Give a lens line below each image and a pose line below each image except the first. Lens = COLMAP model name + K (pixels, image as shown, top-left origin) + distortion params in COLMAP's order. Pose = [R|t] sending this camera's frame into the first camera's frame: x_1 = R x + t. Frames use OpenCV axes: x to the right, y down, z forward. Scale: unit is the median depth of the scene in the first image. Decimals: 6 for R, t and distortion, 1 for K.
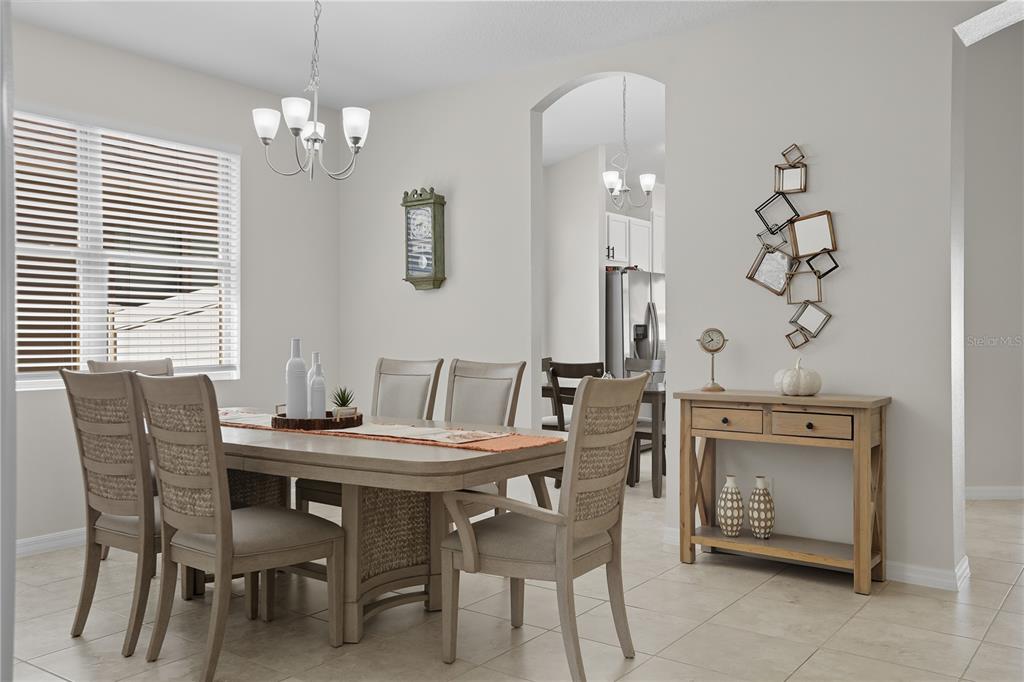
lens RADIAL K [[852.4, 0, 511.9], [0, 852.4, 333.0], [0, 0, 1]] dist [-0.002397, 0.001321]
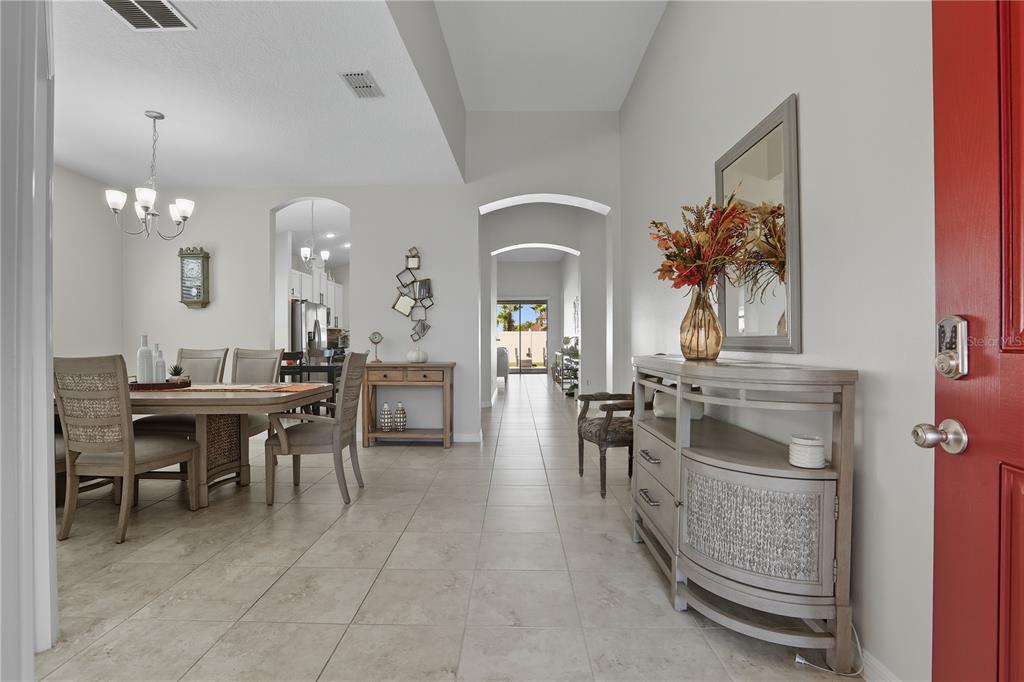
lens RADIAL K [[474.2, 0, 504.1], [0, 474.2, 339.5], [0, 0, 1]] dist [-0.061672, 0.025410]
pose [[0.814965, -0.001128, 0.579509, -0.176233], [0.001861, 0.999998, -0.000672, 0.014559], [-0.579507, 0.001626, 0.814965, -0.104098]]
